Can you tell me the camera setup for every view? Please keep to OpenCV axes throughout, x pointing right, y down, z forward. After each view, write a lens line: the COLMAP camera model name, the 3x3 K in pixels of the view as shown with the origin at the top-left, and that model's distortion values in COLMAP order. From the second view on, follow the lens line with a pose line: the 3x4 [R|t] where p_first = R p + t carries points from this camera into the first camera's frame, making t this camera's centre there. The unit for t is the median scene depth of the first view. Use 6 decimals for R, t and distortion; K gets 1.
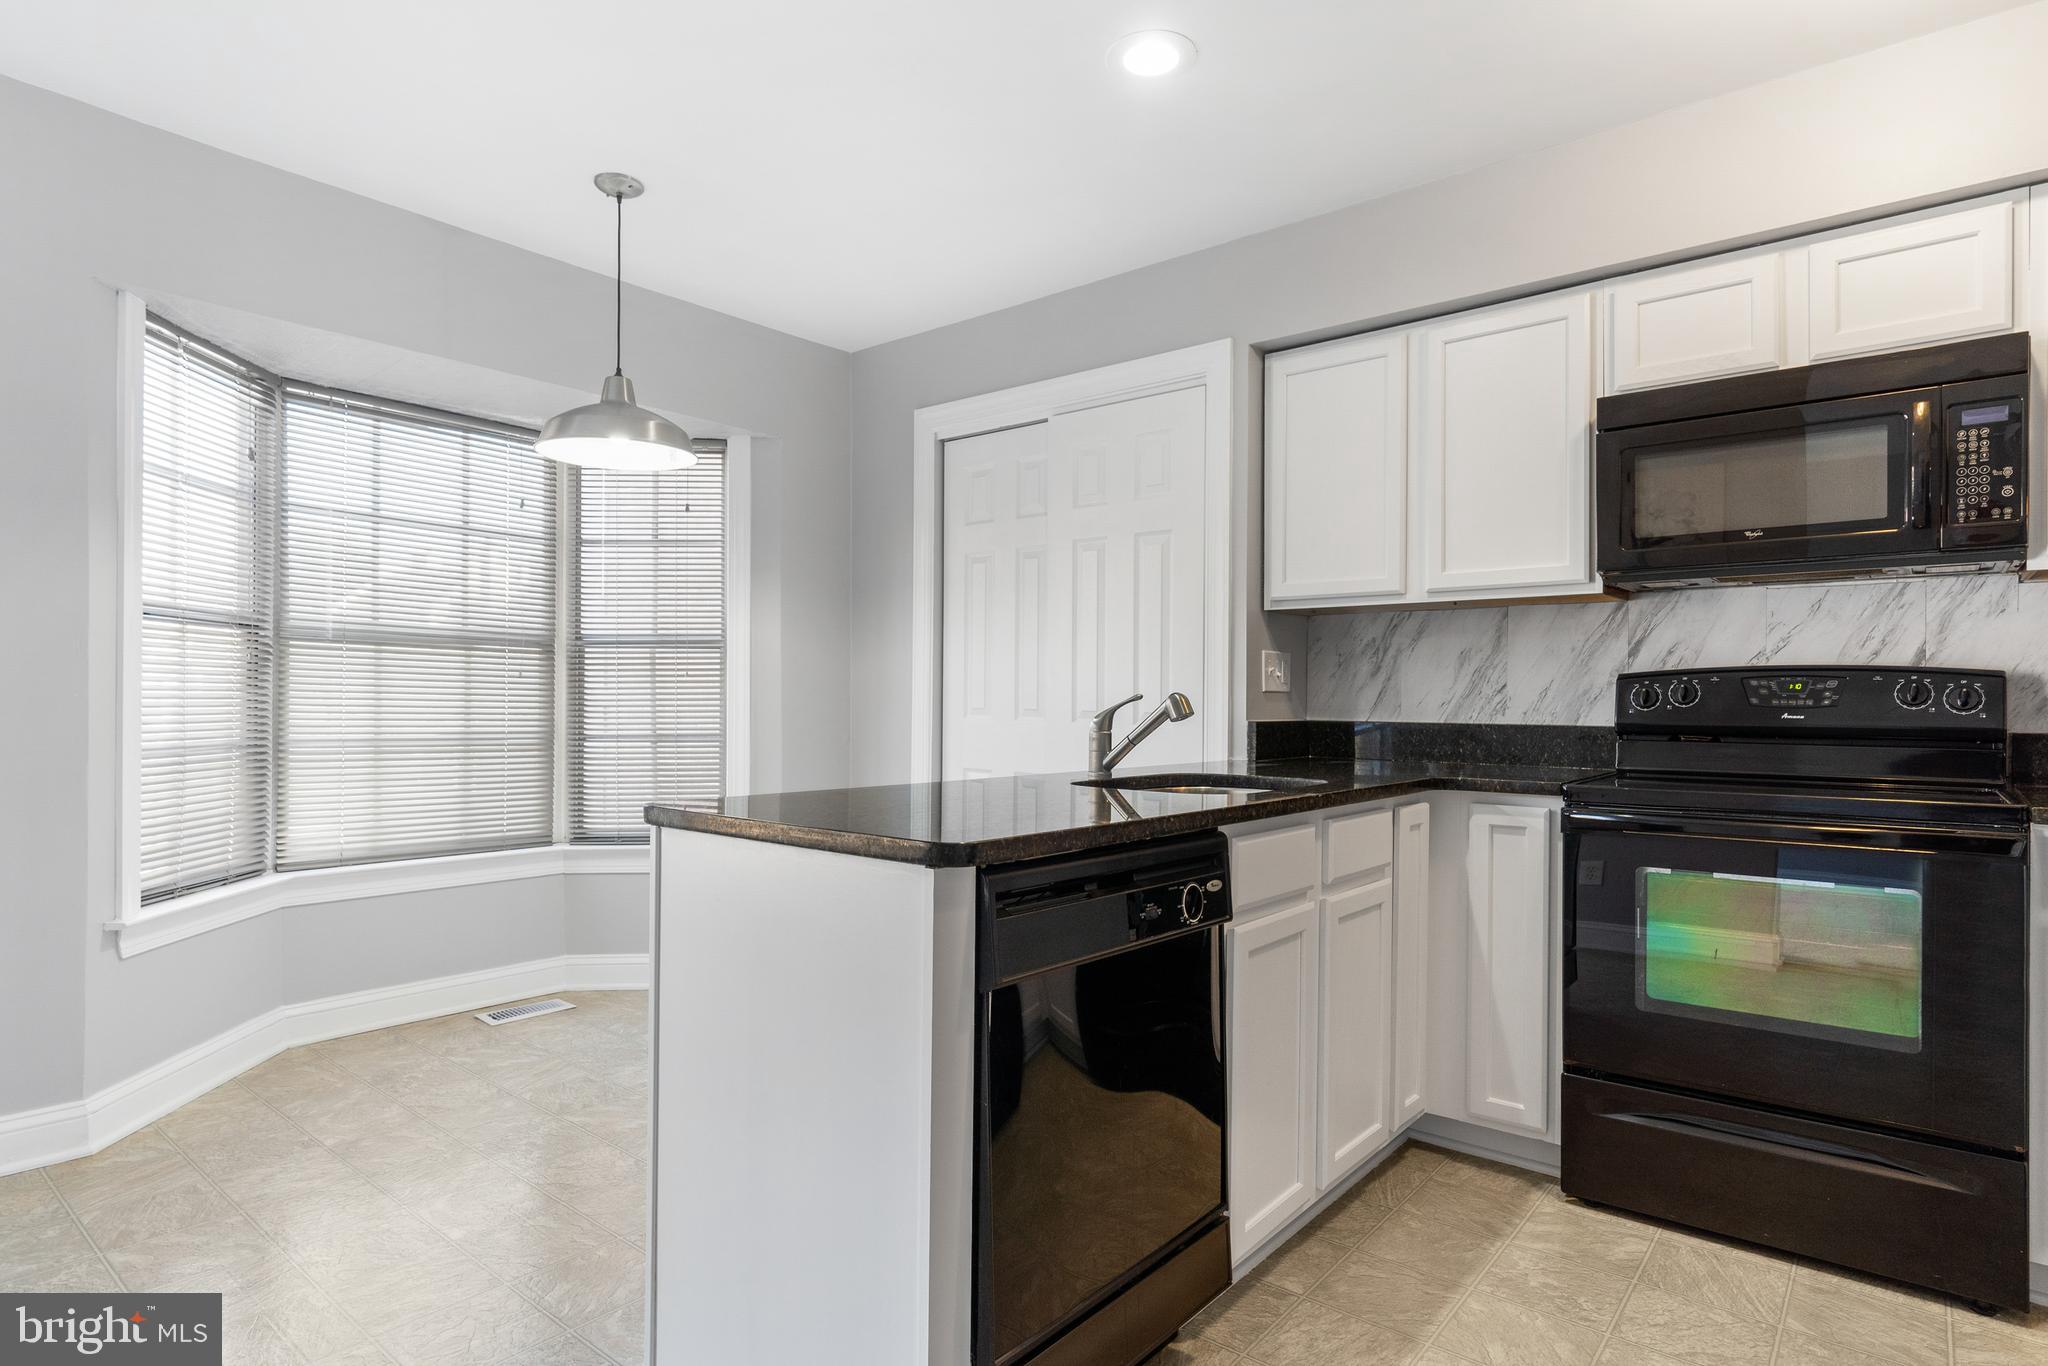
lens RADIAL K [[1085.3, 0, 1026.0], [0, 1085.3, 698.9], [0, 0, 1]] dist [-0.003363, 0.001960]
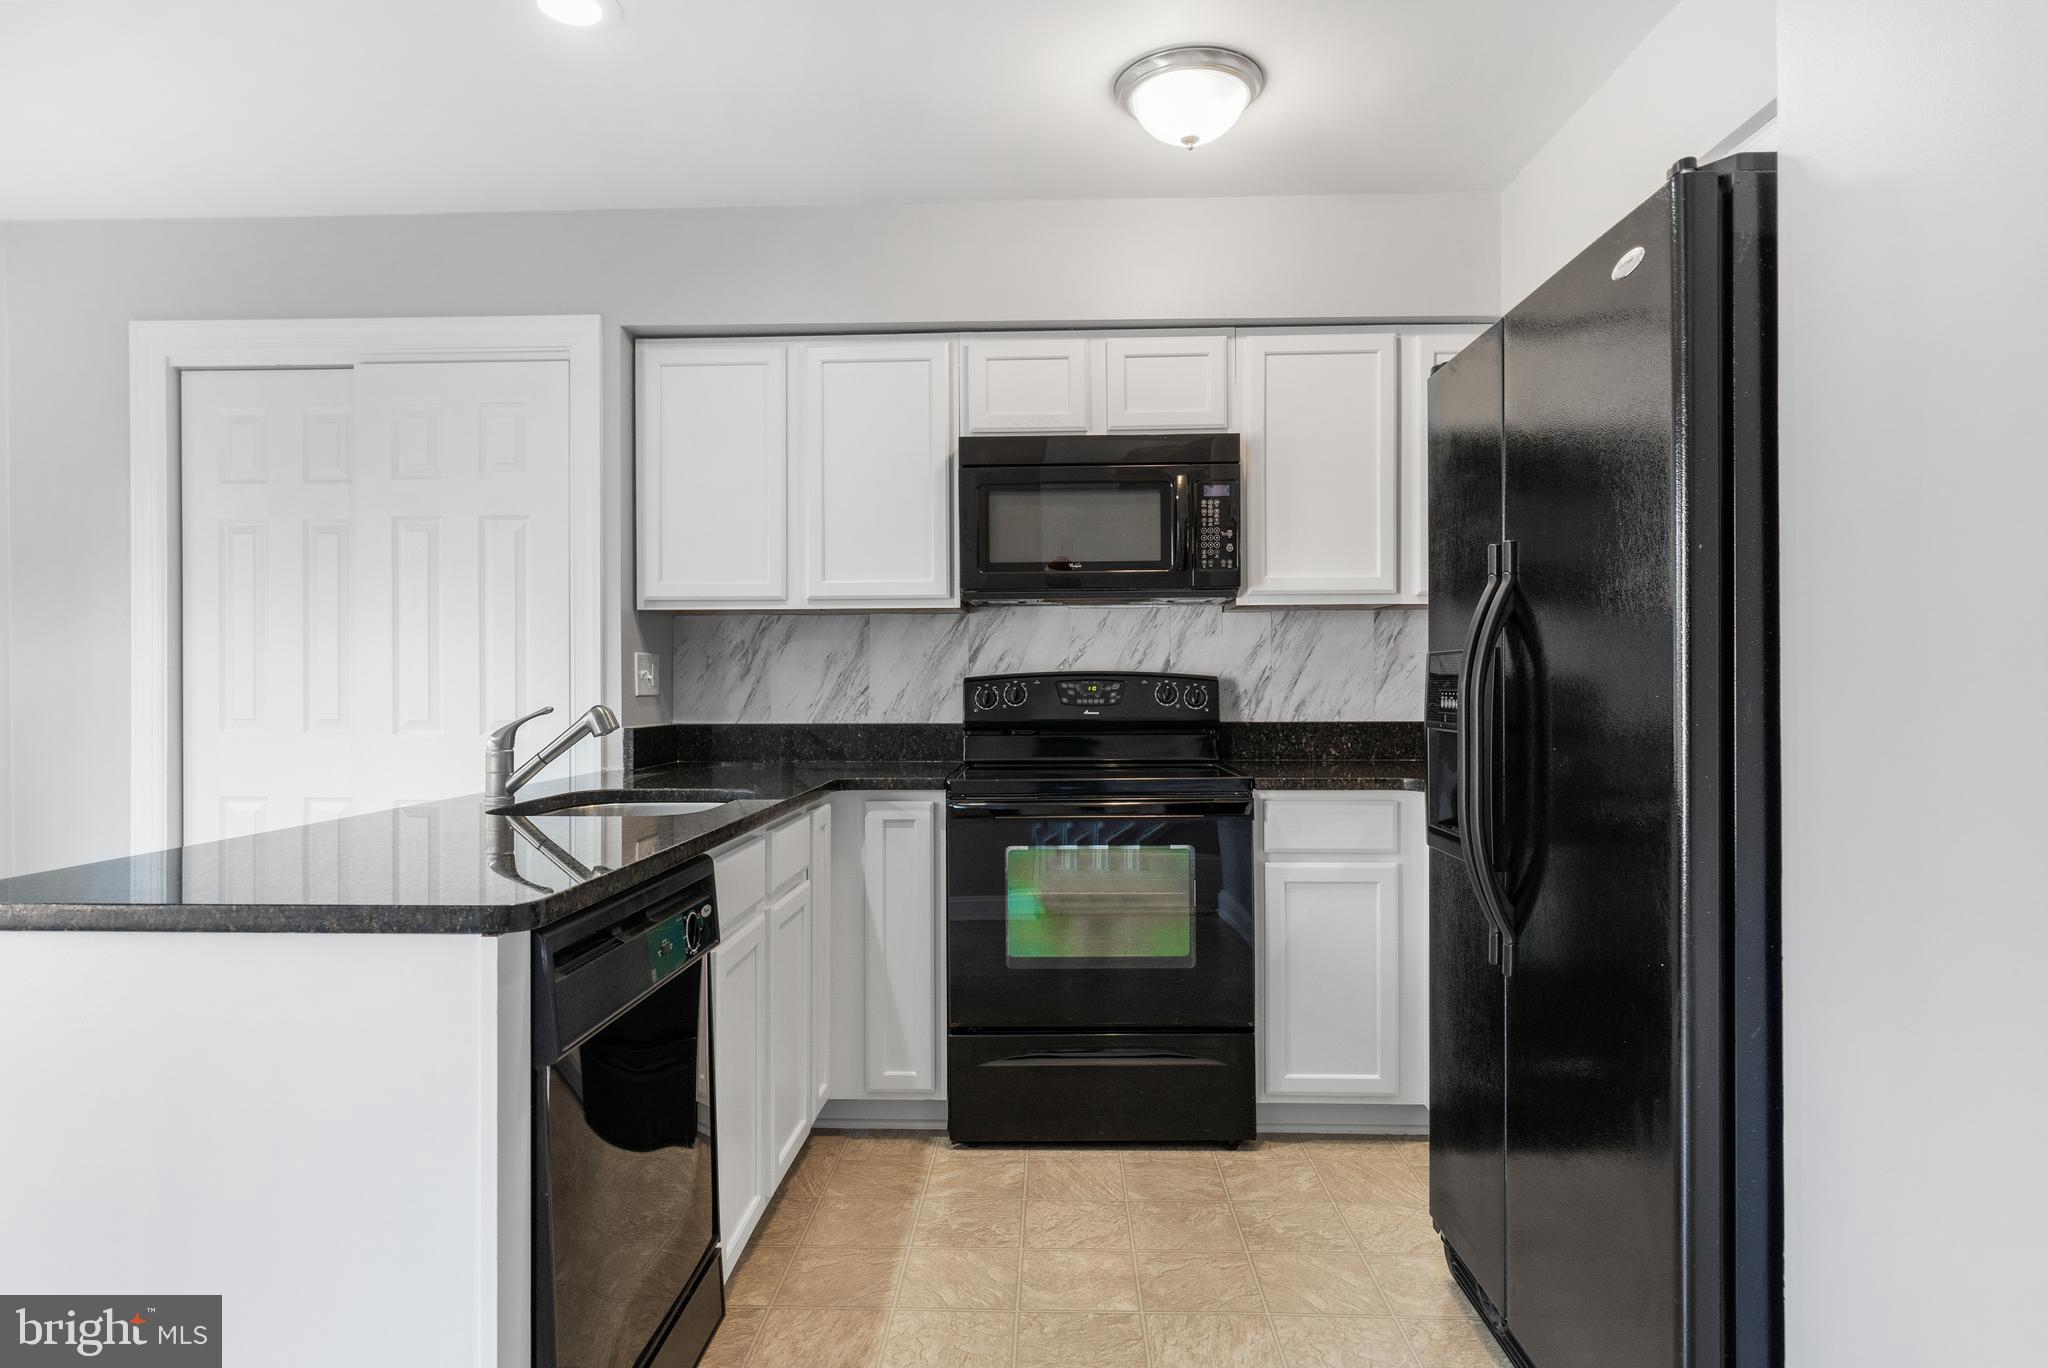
lens RADIAL K [[1141.2, 0, 1014.7], [0, 1141.2, 685.8], [0, 0, 1]] dist [-0.001608, 0.000700]
pose [[0.793647, -0.010795, 0.608283, -0.160308], [0.010027, 0.999939, 0.004663, -0.022050], [-0.608296, 0.002399, 0.793706, 0.015917]]
